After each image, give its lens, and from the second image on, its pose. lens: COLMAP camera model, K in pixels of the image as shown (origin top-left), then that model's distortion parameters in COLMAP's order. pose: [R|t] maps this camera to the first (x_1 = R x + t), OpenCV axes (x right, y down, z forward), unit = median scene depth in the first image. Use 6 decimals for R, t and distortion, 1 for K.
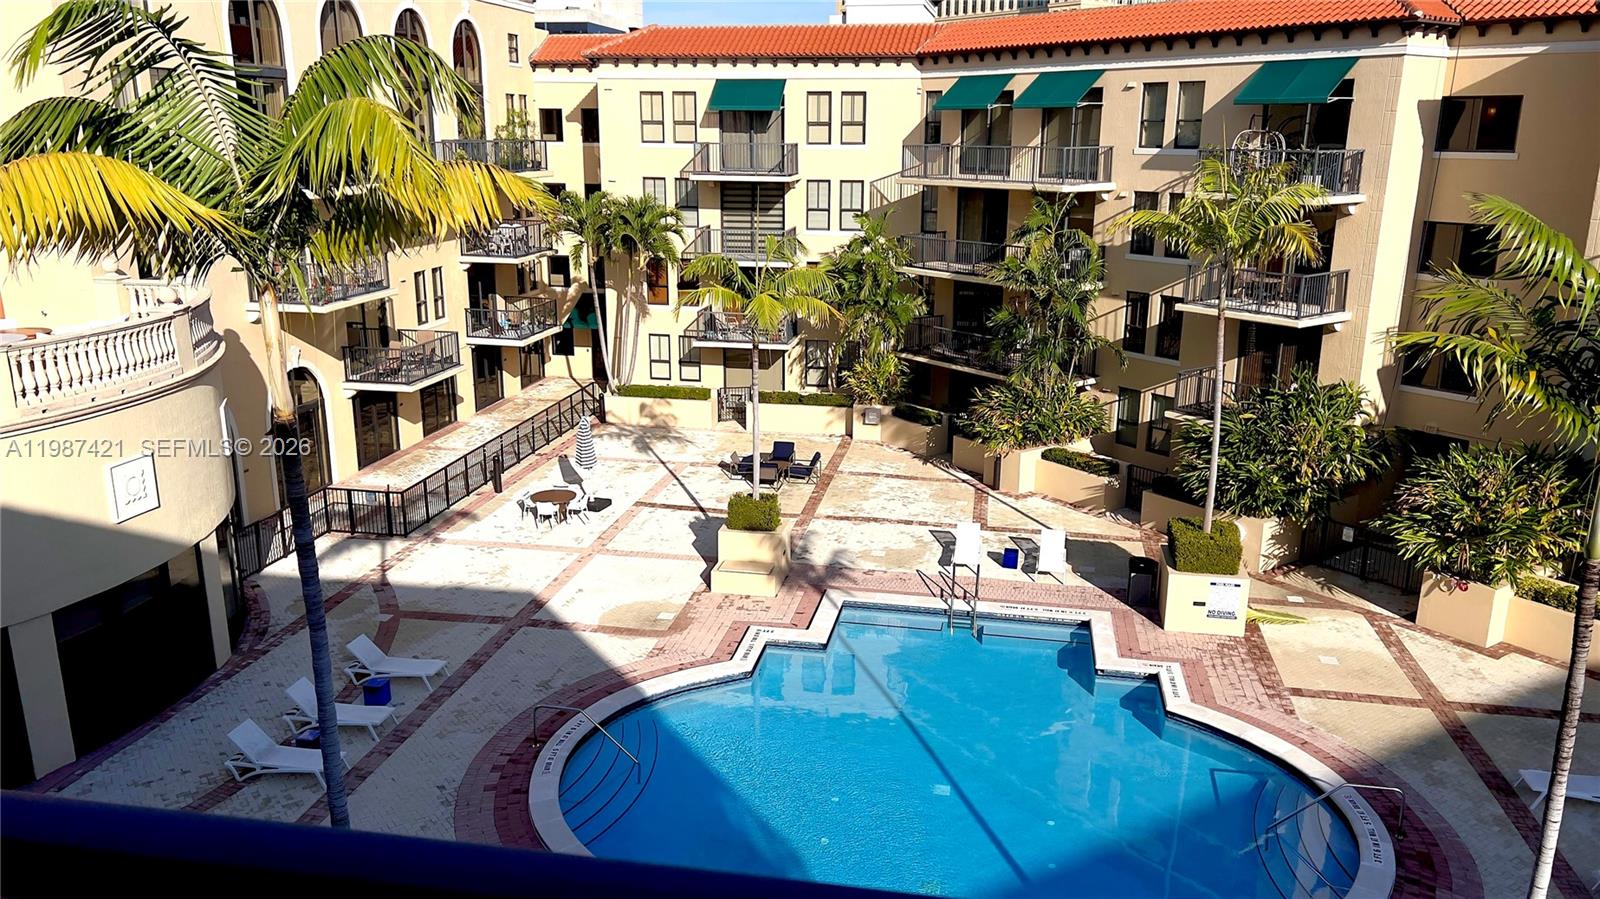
lens RADIAL K [[1202.1, 0, 799.0], [0, 1202.1, 441.6], [0, 0, 1]] dist [0.072785, -0.042098]
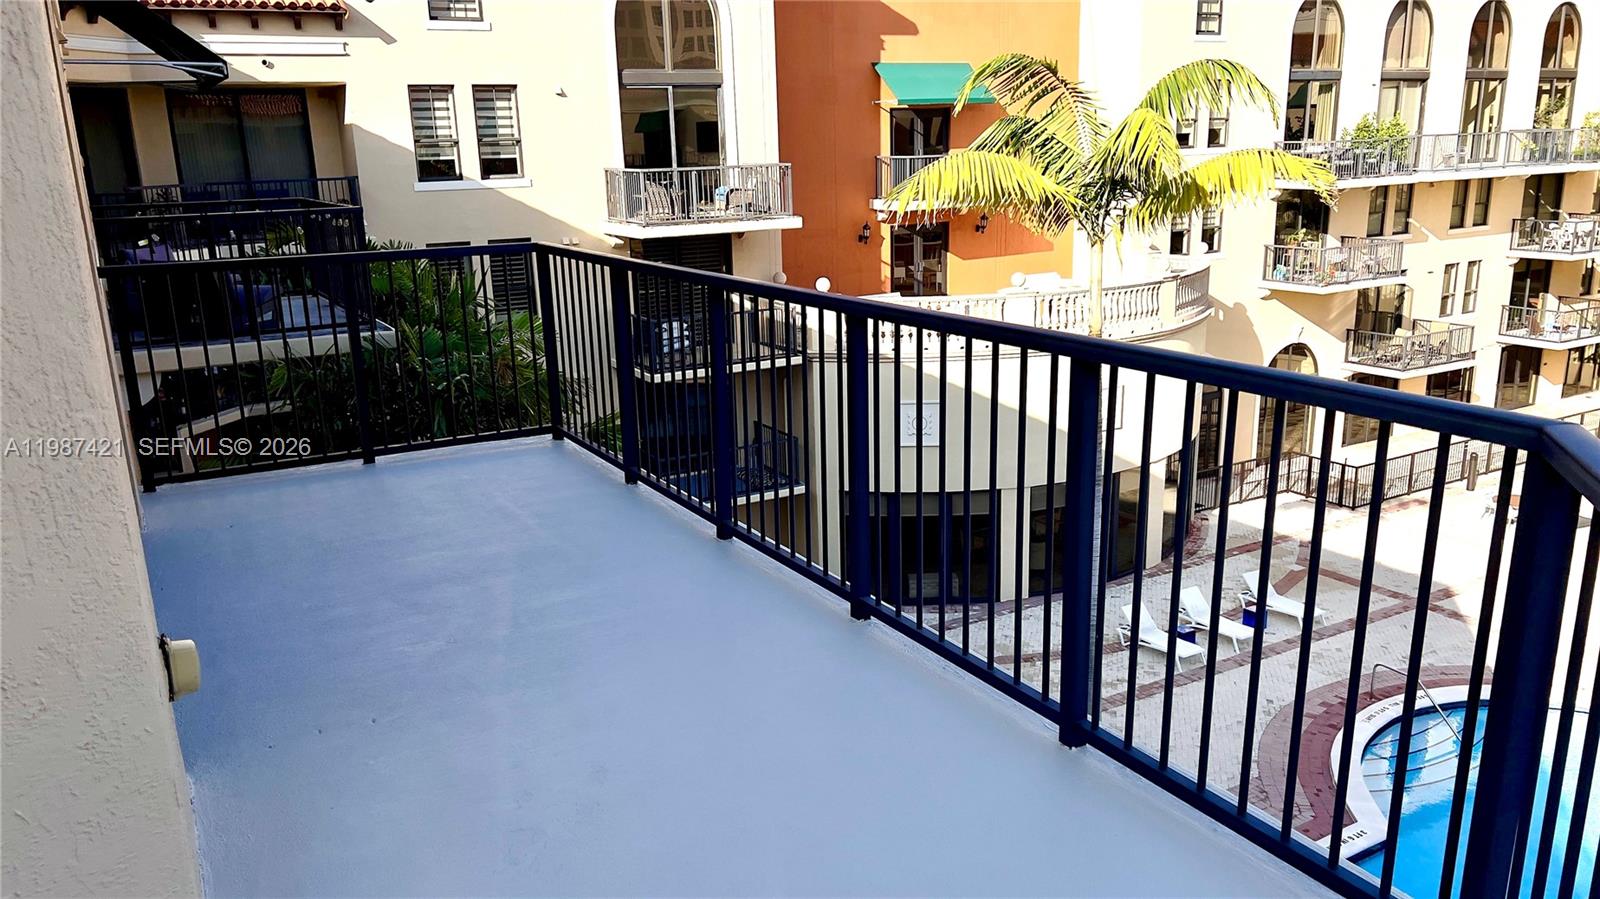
lens RADIAL K [[1202.1, 0, 805.6], [0, 1202.1, 452.8], [0, 0, 1]] dist [0.072785, -0.042098]
pose [[0.653417, 0.172713, -0.737032, 0.113505], [-0.164123, 0.982788, 0.084799, 0.014750], [0.738993, 0.065555, 0.670517, -0.055733]]
